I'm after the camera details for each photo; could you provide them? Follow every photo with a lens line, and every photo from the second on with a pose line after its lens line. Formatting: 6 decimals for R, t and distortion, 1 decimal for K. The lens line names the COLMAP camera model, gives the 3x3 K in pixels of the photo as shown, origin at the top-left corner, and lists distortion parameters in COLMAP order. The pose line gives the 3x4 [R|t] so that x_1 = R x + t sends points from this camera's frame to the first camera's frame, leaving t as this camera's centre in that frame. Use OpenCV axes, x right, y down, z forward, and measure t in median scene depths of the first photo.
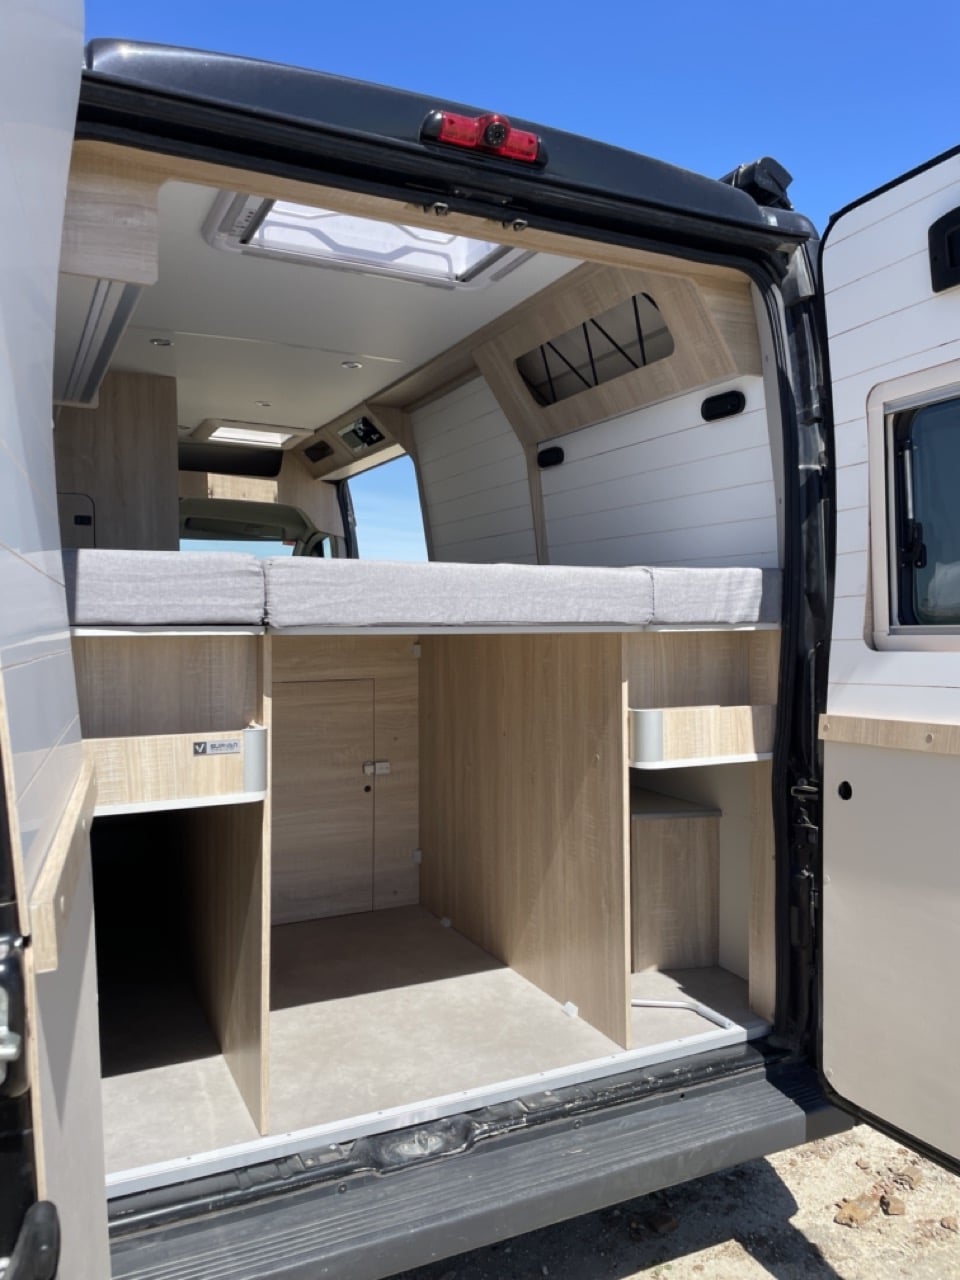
lens RADIAL K [[993.9, 0, 516.4], [0, 993.9, 630.4], [0, 0, 1]] dist [0.075359, -0.095293]
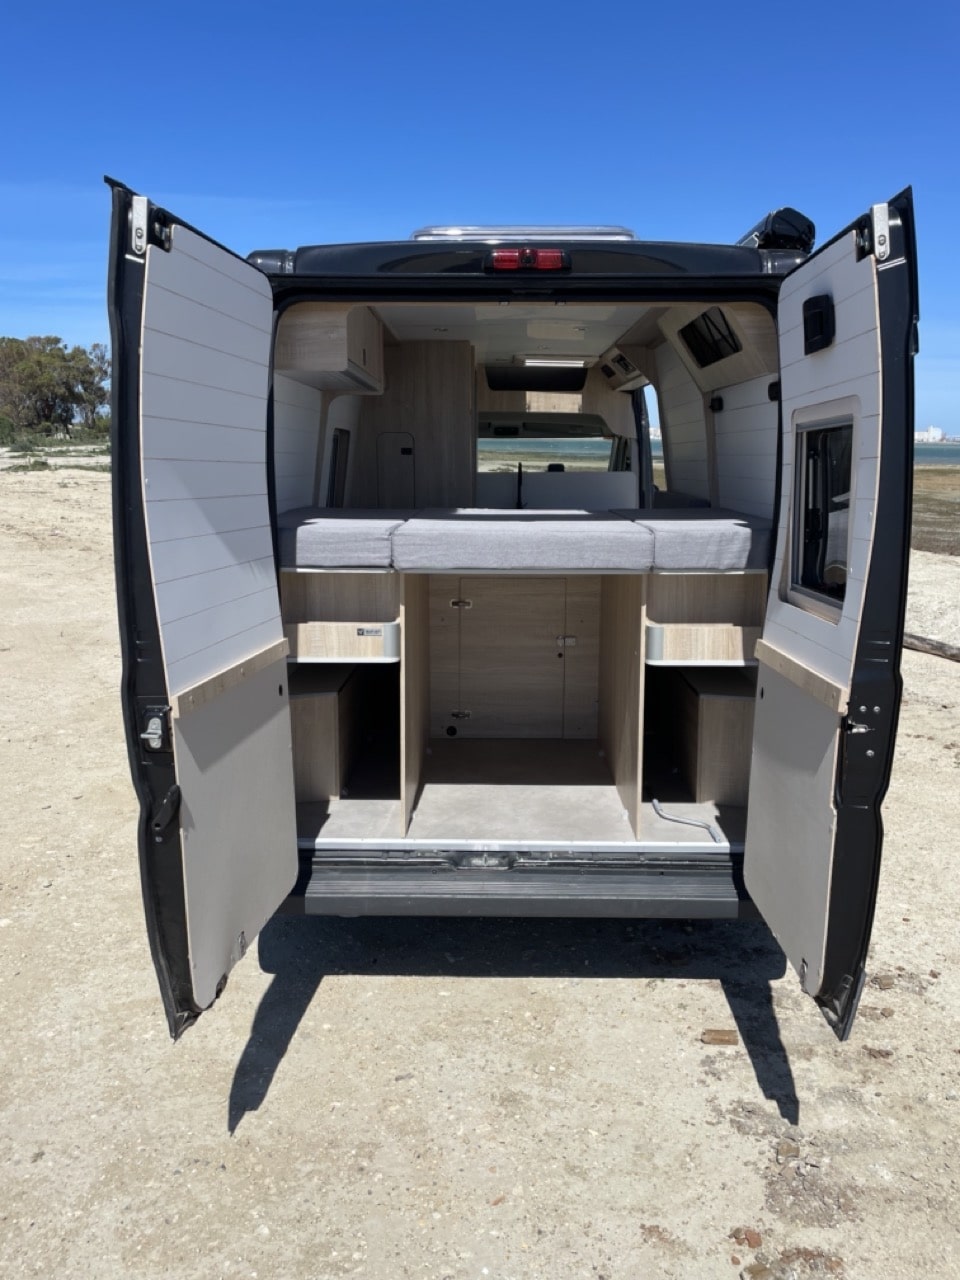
lens RADIAL K [[993.9, 0, 478.3], [0, 993.9, 636.7], [0, 0, 1]] dist [0.075359, -0.095293]
pose [[0.888675, 0.086349, -0.450334, 0.583448], [-0.012774, 0.986390, 0.163925, -0.147168], [0.458360, -0.139923, 0.877683, -0.434798]]
